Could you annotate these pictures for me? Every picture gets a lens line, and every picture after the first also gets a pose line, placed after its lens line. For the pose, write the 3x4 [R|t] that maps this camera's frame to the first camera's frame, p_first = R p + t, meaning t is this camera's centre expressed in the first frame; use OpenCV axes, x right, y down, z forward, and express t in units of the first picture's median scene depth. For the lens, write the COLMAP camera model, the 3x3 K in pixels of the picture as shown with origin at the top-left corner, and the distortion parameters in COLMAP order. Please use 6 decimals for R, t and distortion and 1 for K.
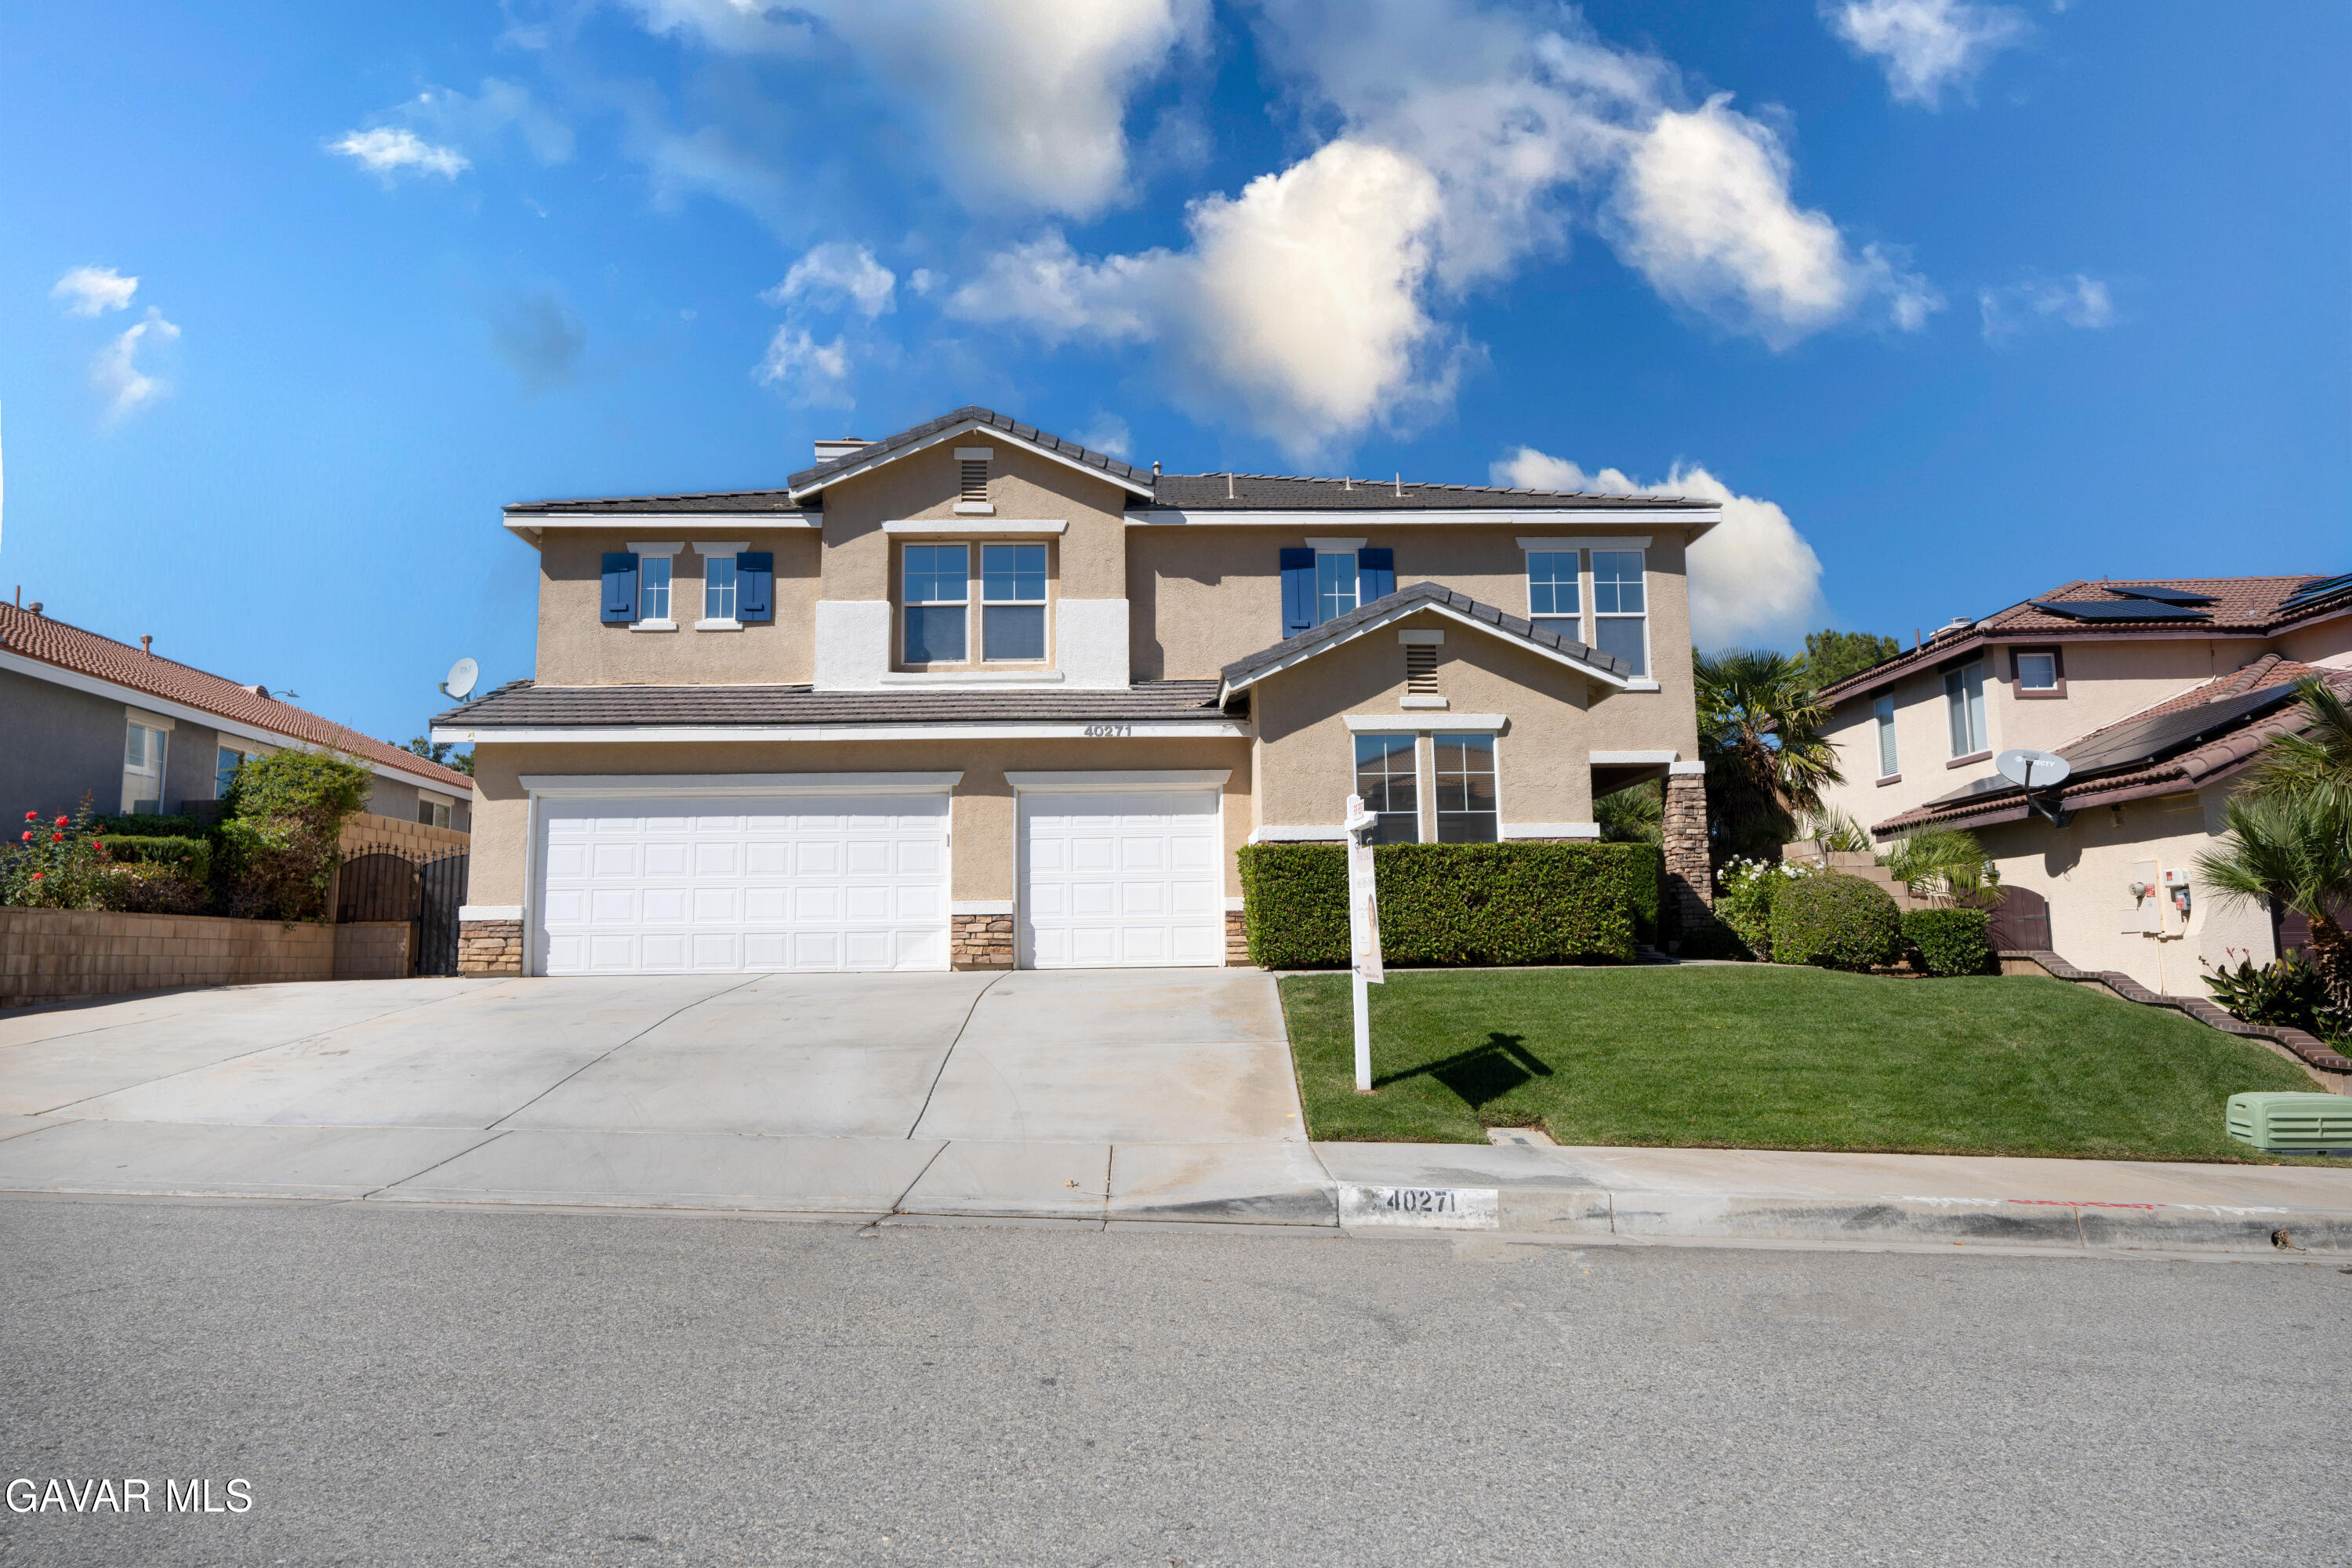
lens RADIAL K [[1427.2, 0, 1182.6], [0, 1427.2, 795.4], [0, 0, 1]] dist [-0.005890, -0.002641]
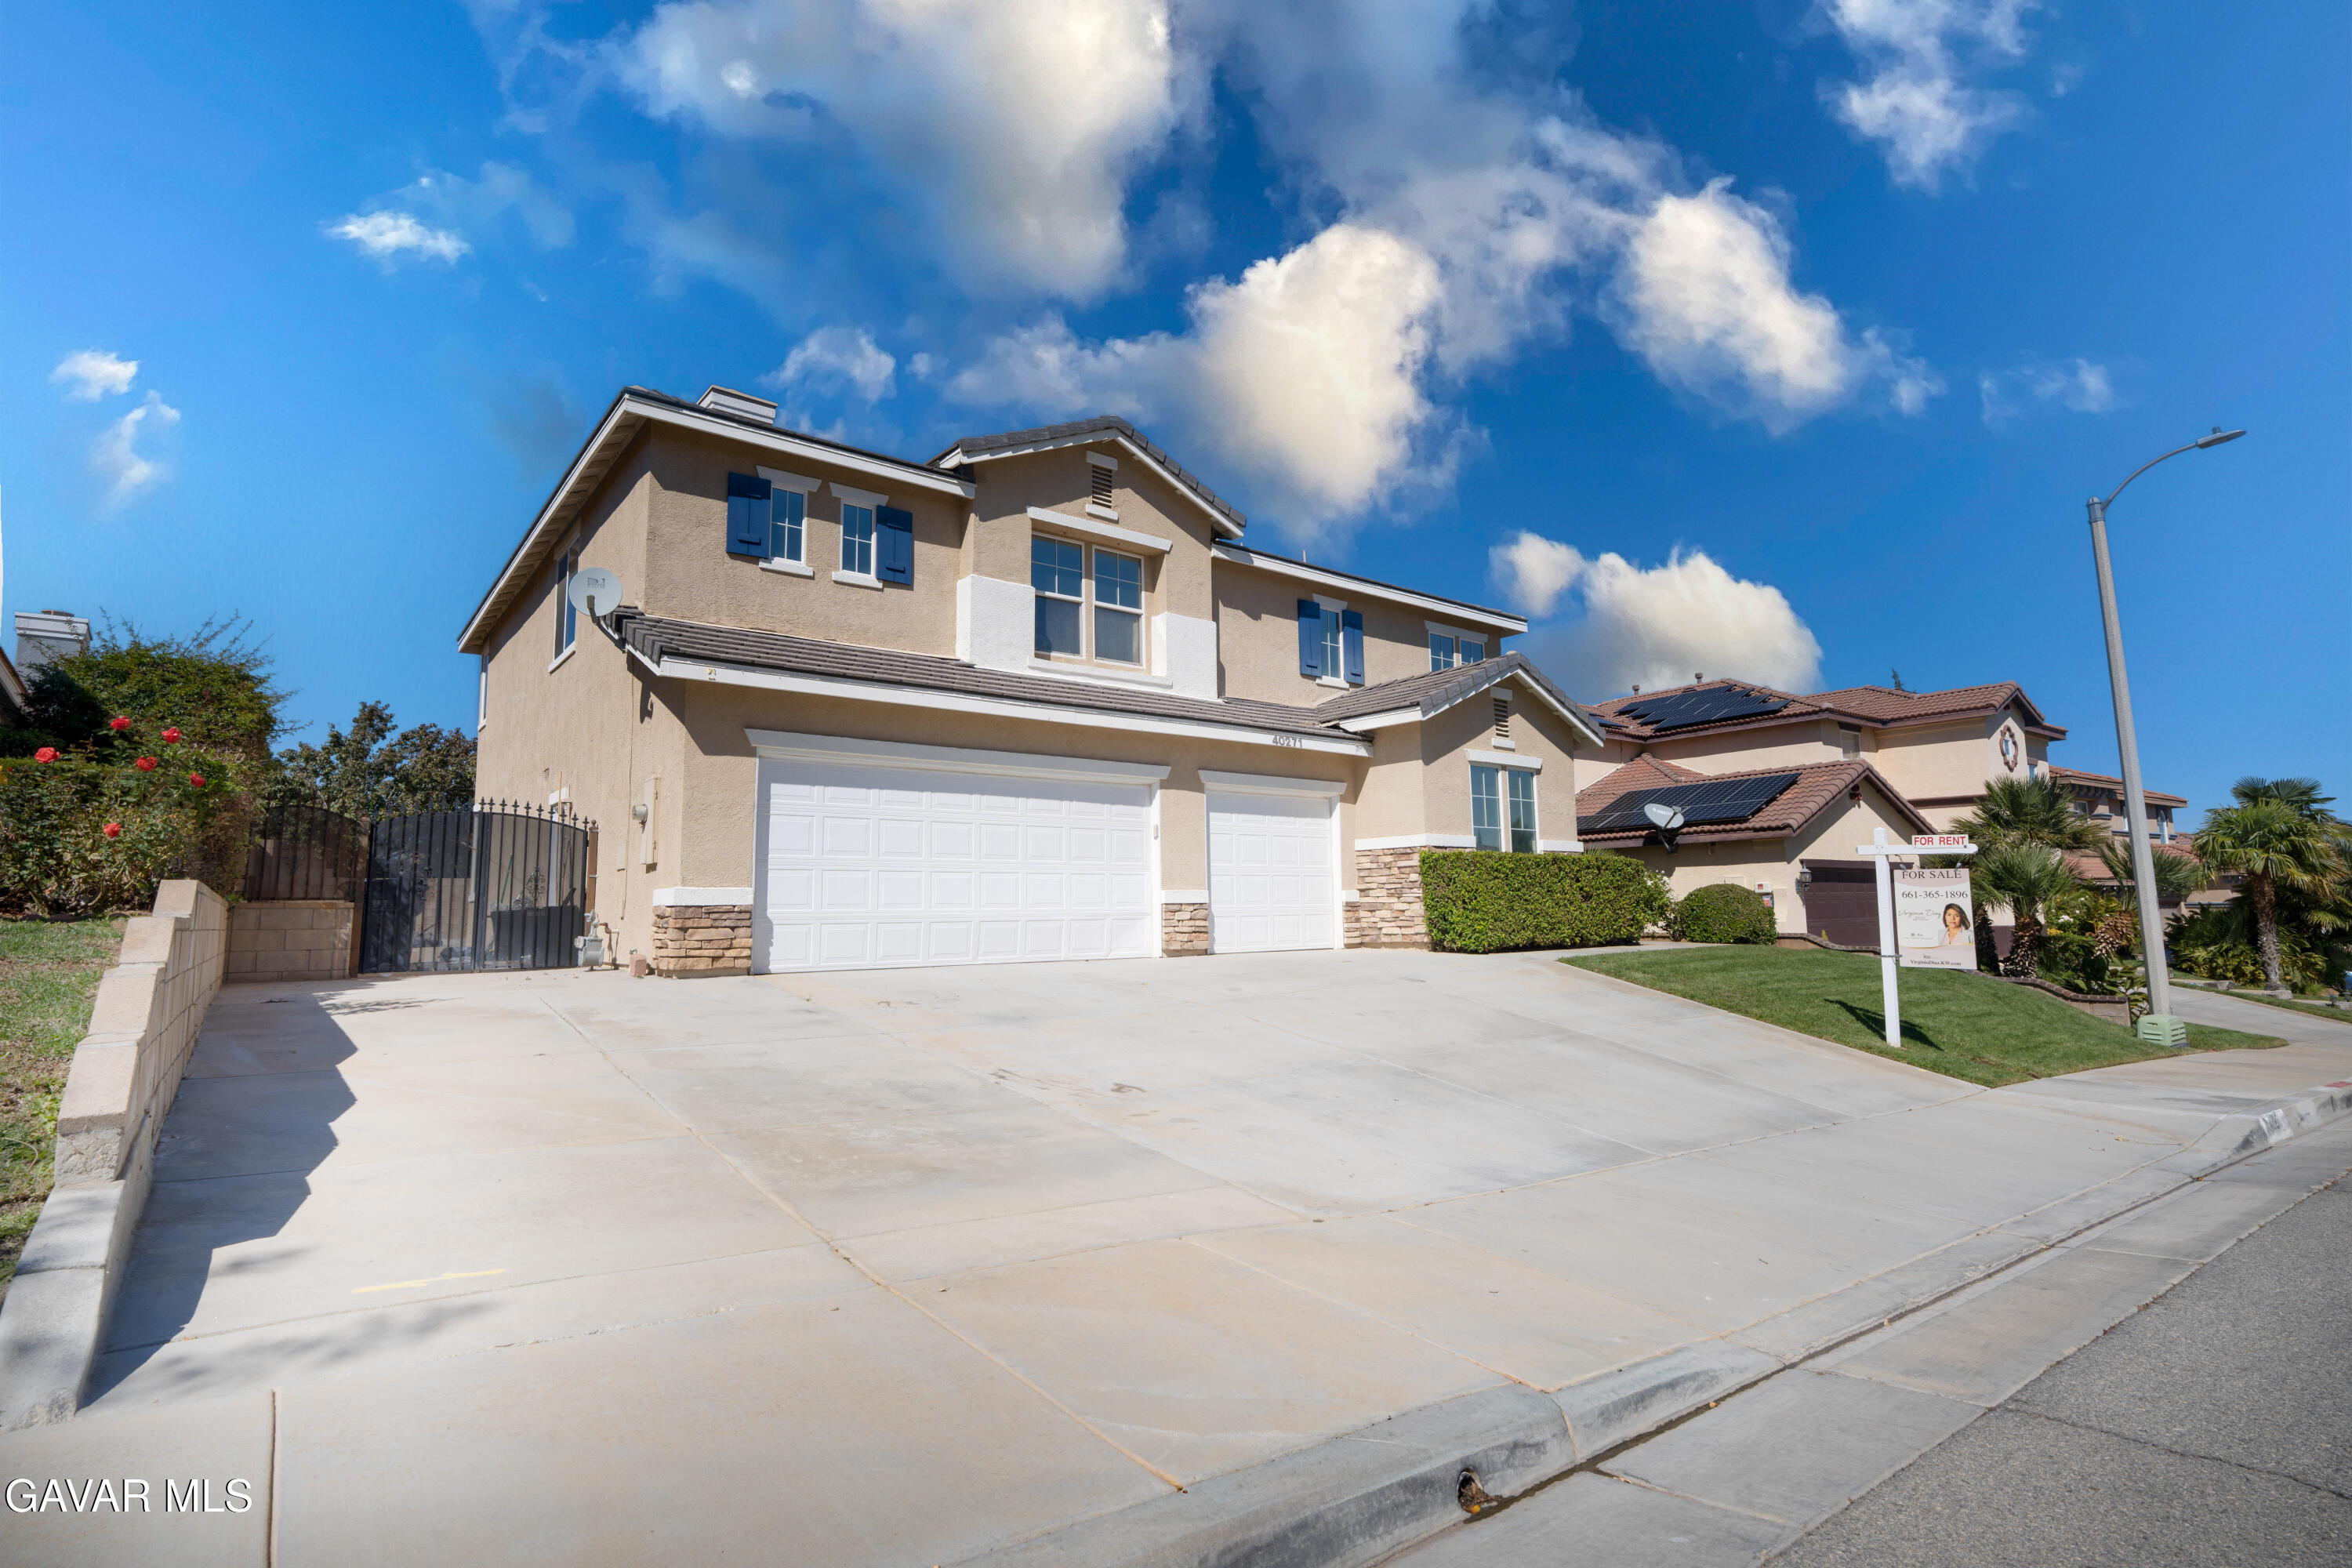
lens RADIAL K [[1133.9, 0, 1185.6], [0, 1133.9, 787.1], [0, 0, 1]] dist [-0.005582, -0.000182]
pose [[0.800898, 0.069782, 0.594720, -0.582418], [-0.065904, 0.997425, -0.028283, 0.019422], [-0.595162, -0.016543, 0.803435, 0.295079]]
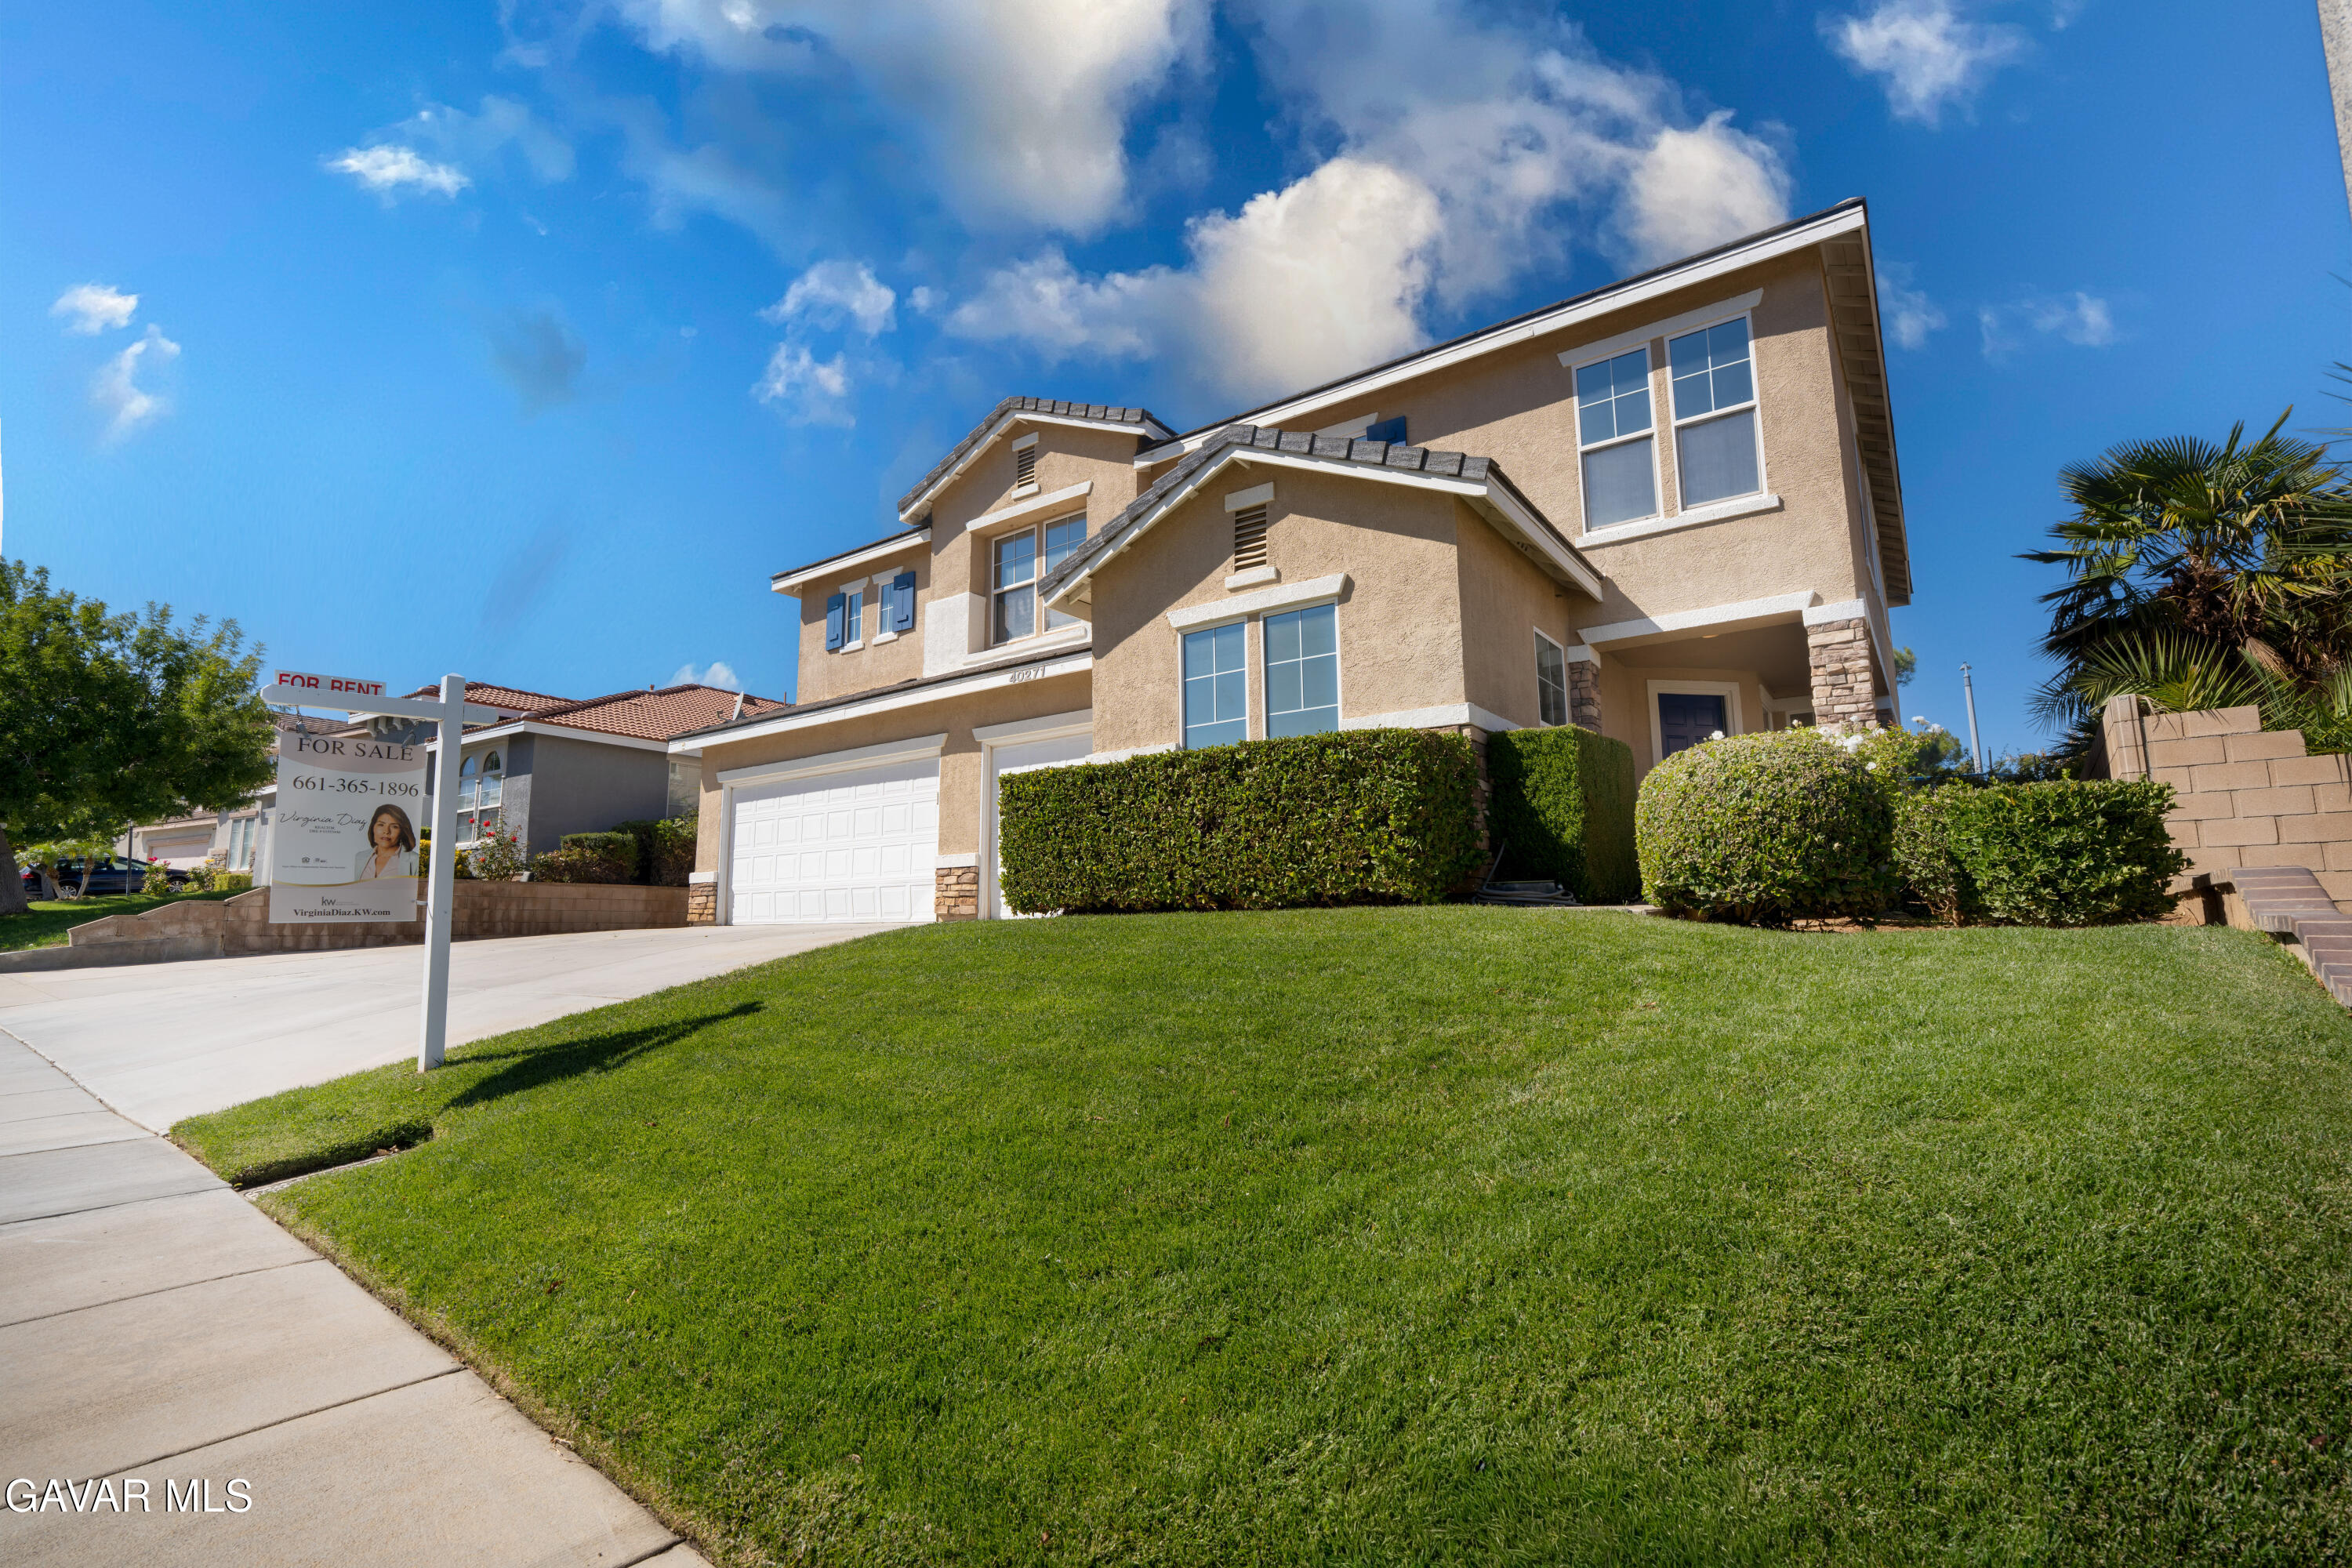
lens RADIAL K [[1062.4, 0, 1174.1], [0, 1062.4, 790.0], [0, 0, 1]] dist [-0.013069, -0.000021]
pose [[0.781080, -0.076290, -0.619754, 0.422720], [0.069737, 0.996957, -0.034832, 0.059138], [0.620525, -0.016013, 0.784023, 0.443555]]
